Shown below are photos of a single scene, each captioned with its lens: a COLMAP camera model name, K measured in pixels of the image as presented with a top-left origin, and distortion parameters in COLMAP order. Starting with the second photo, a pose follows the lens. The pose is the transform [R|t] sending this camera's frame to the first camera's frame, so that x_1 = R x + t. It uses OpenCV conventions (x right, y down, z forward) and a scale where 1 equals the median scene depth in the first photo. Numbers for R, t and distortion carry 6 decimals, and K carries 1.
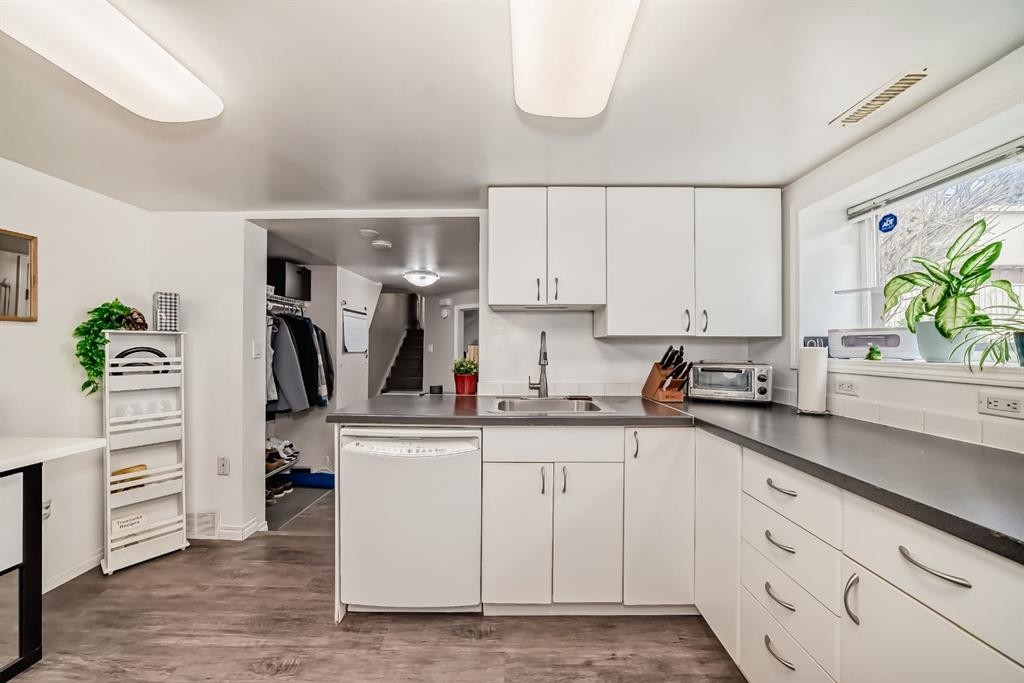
lens RADIAL K [[362.9, 0, 513.2], [0, 362.9, 343.8], [0, 0, 1]] dist [-0.033244, 0.009582]
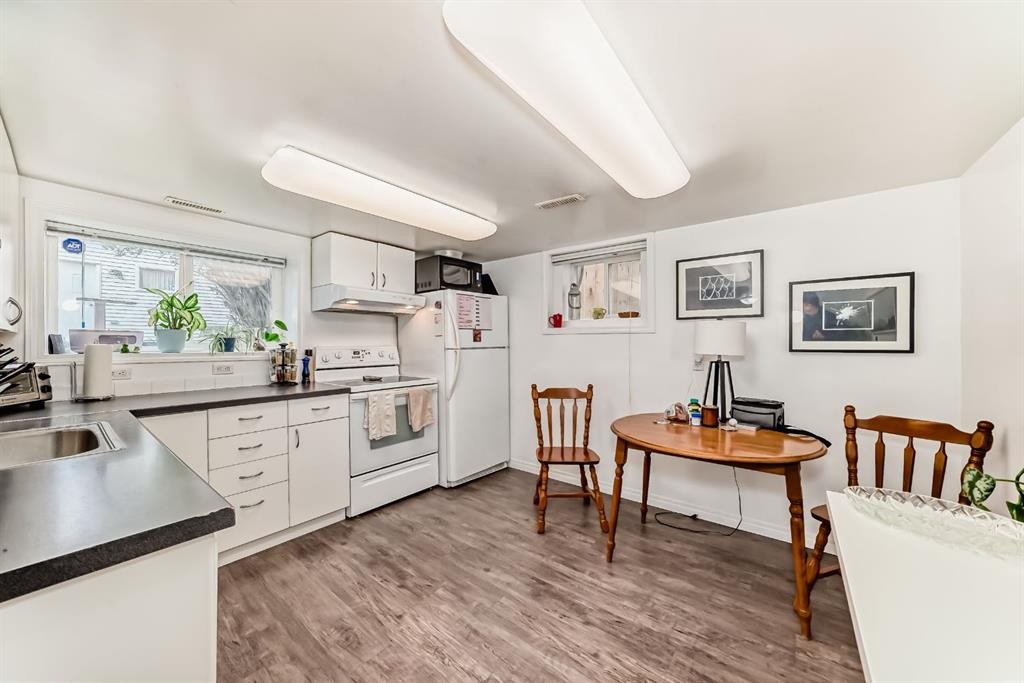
lens RADIAL K [[362.9, 0, 513.2], [0, 362.9, 343.8], [0, 0, 1]] dist [-0.033244, 0.009582]
pose [[-0.799463, -0.000728, 0.600715, -0.918100], [-0.006394, 0.999953, -0.007297, 0.007210], [-0.600681, -0.009675, -0.799430, 1.020738]]
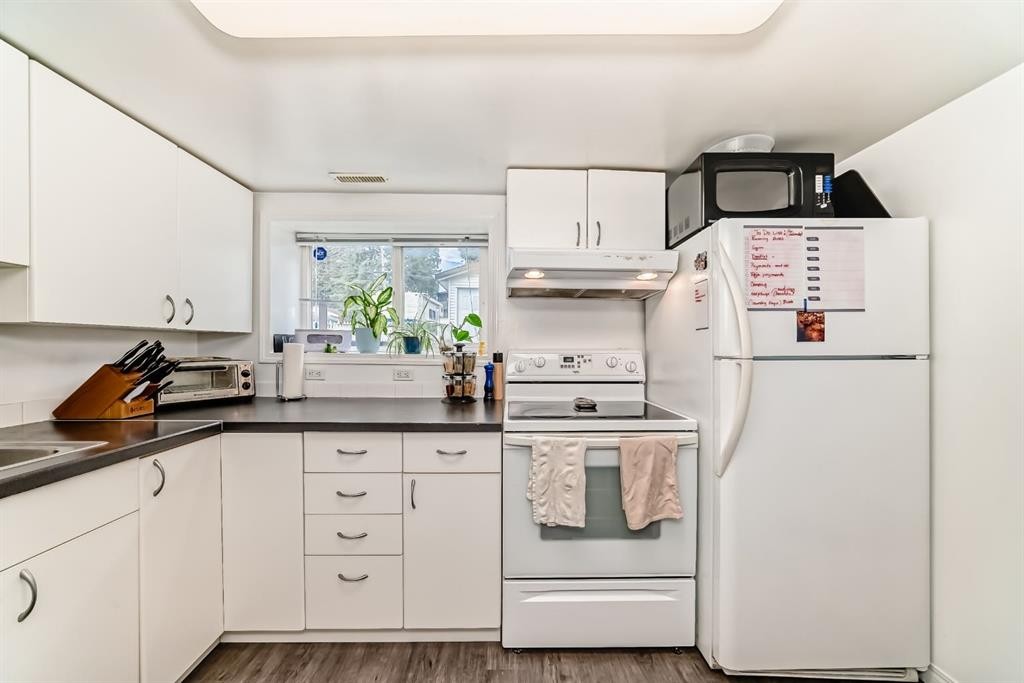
lens RADIAL K [[361.7, 0, 516.8], [0, 361.7, 346.5], [0, 0, 1]] dist [-0.029010, 0.009532]
pose [[-0.039972, -0.004293, 0.999192, -0.354338], [-0.016967, 0.999850, 0.003617, 0.002326], [-0.999057, -0.016809, -0.040038, 0.274448]]
